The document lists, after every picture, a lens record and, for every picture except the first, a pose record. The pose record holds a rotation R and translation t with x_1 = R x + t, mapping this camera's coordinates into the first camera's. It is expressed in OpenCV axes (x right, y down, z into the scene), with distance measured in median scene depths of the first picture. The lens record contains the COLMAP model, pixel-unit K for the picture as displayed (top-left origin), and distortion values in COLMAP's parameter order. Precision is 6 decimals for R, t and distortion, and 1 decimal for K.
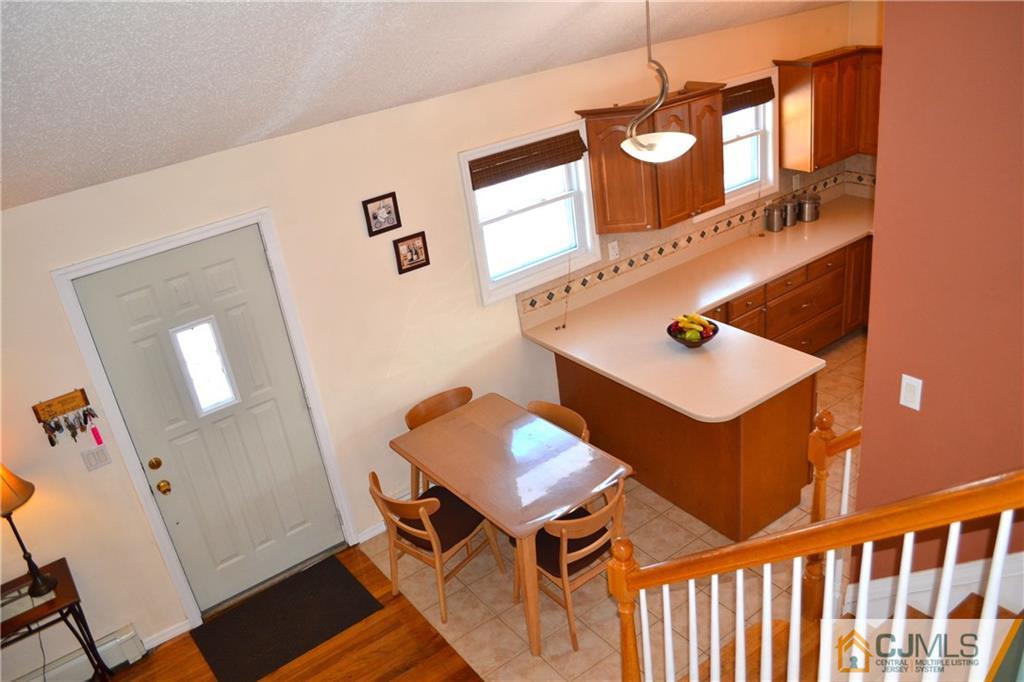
lens RADIAL K [[829.5, 0, 510.8], [0, 829.5, 344.0], [0, 0, 1]] dist [-0.060289, -0.002229]
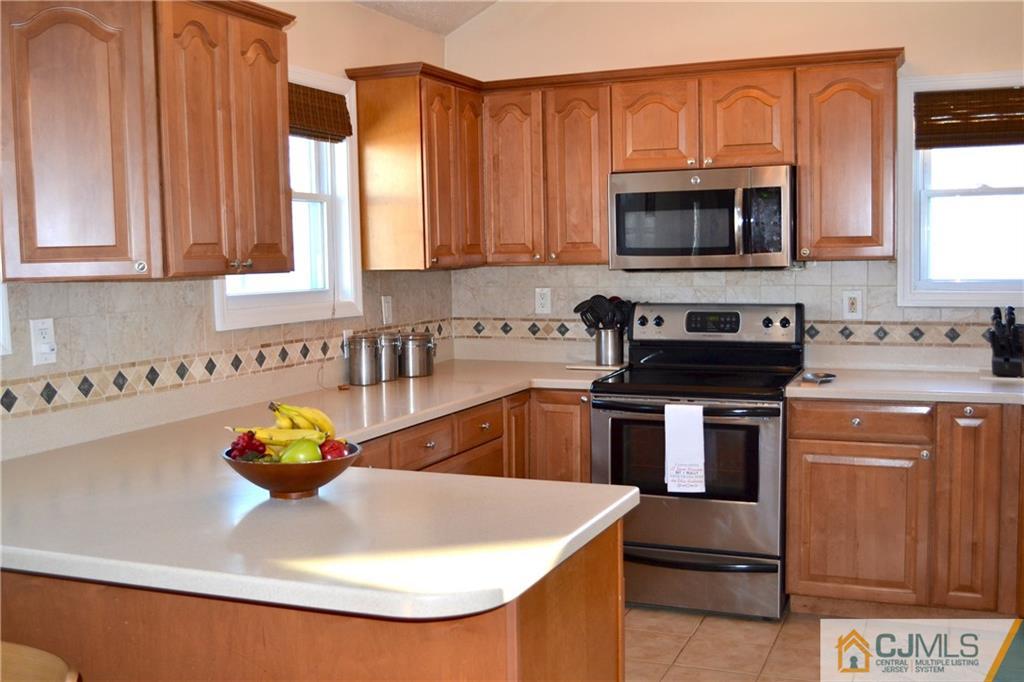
lens RADIAL K [[1134.3, 0, 510.3], [0, 1134.3, 342.0], [0, 0, 1]] dist [-0.009535, 0.000000]
pose [[0.844536, 0.065576, 0.531469, 0.020707], [0.149323, 0.924269, -0.351325, 0.102438], [-0.514259, 0.376067, 0.770786, 0.409141]]
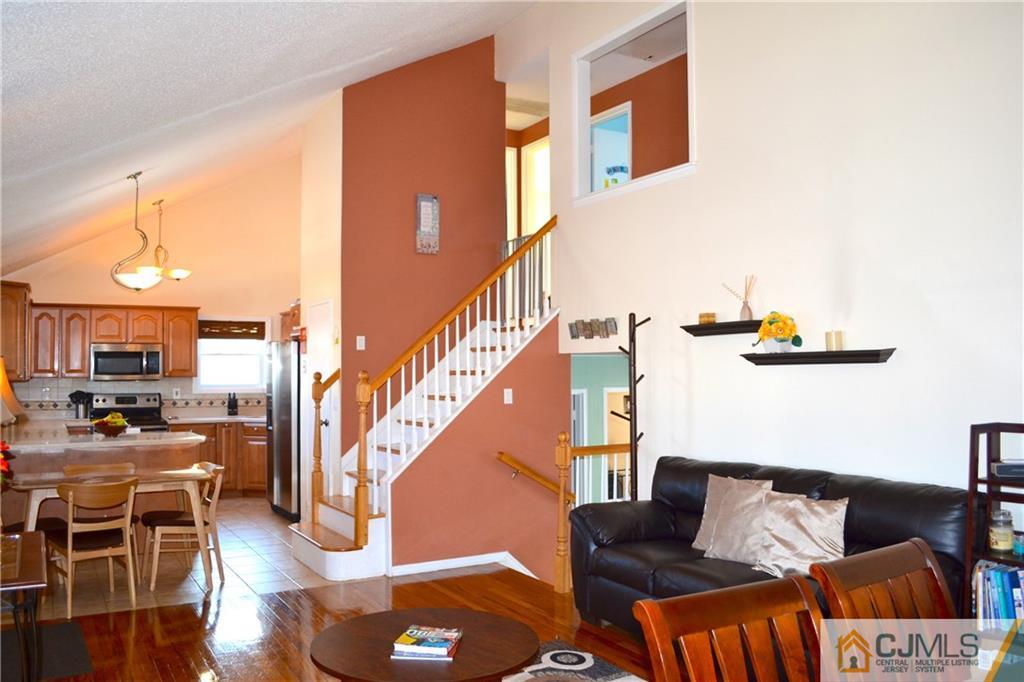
lens RADIAL K [[829.5, 0, 511.0], [0, 829.5, 342.9], [0, 0, 1]] dist [-0.060289, -0.002229]
pose [[0.087506, 0.158429, 0.983485, -0.747324], [0.420708, 0.889029, -0.180645, 0.278735], [-0.902966, 0.429568, 0.011143, 0.264636]]
